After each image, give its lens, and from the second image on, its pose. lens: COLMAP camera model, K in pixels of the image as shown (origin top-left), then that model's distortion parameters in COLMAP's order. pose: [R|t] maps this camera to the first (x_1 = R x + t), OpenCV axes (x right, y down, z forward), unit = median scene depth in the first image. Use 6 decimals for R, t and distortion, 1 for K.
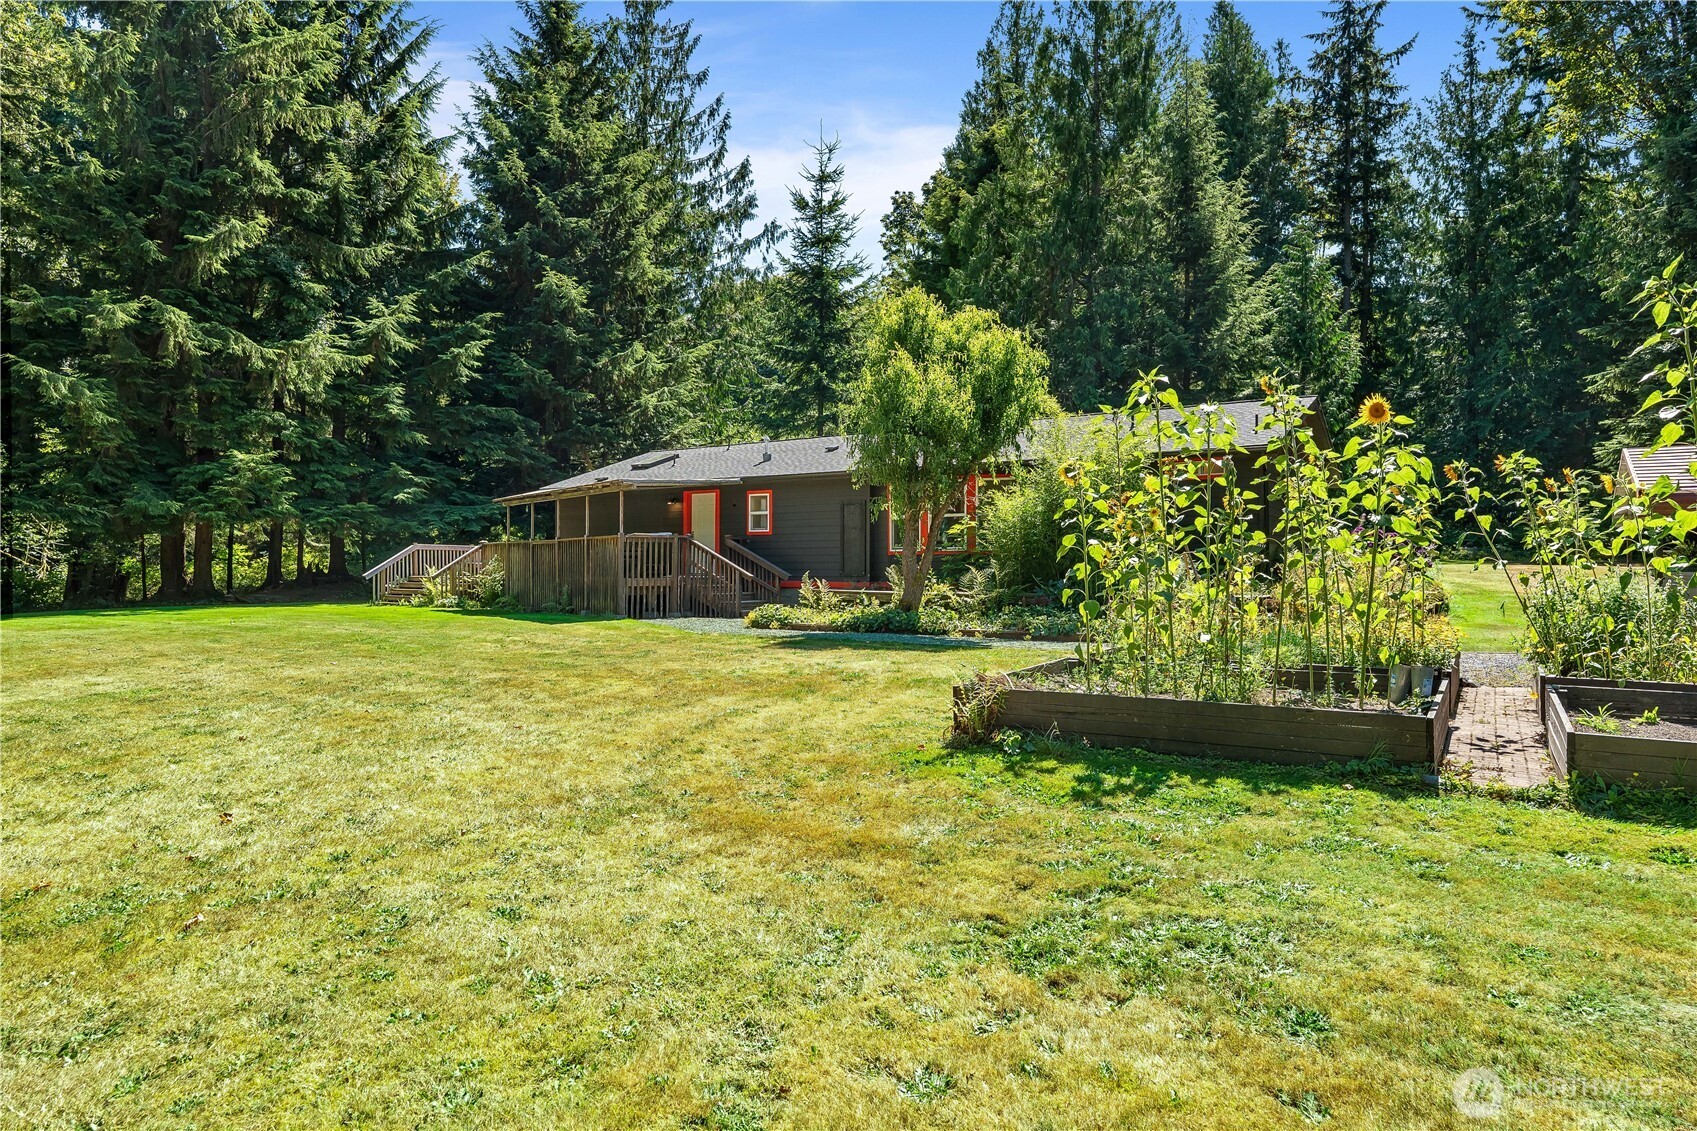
lens RADIAL K [[1072.2, 0, 850.3], [0, 1072.2, 562.9], [0, 0, 1]] dist [0.001079, -0.000177]
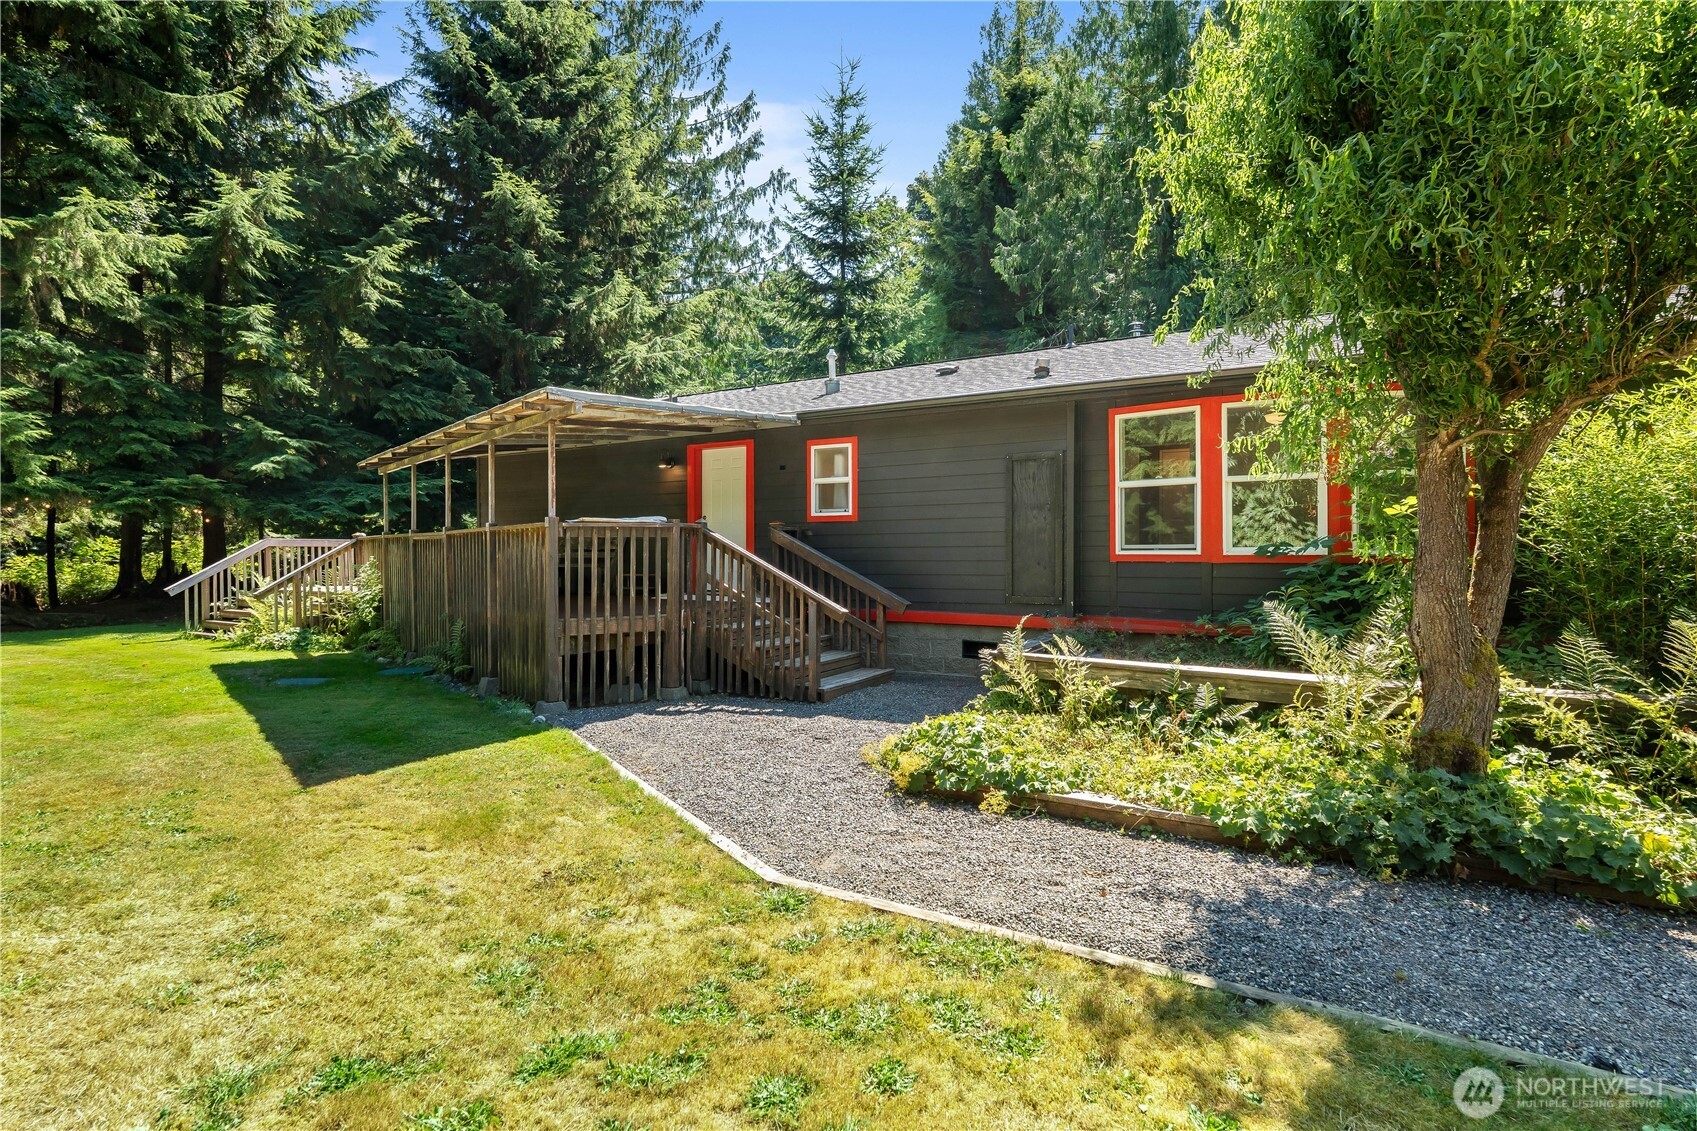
lens RADIAL K [[885.8, 0, 846.5], [0, 885.8, 565.3], [0, 0, 1]] dist [-0.000307, 0.000033]
pose [[0.999400, -0.003877, 0.034410, -0.056847], [0.003192, 0.999796, 0.019950, -0.007887], [-0.034481, -0.019828, 0.999209, 0.341952]]
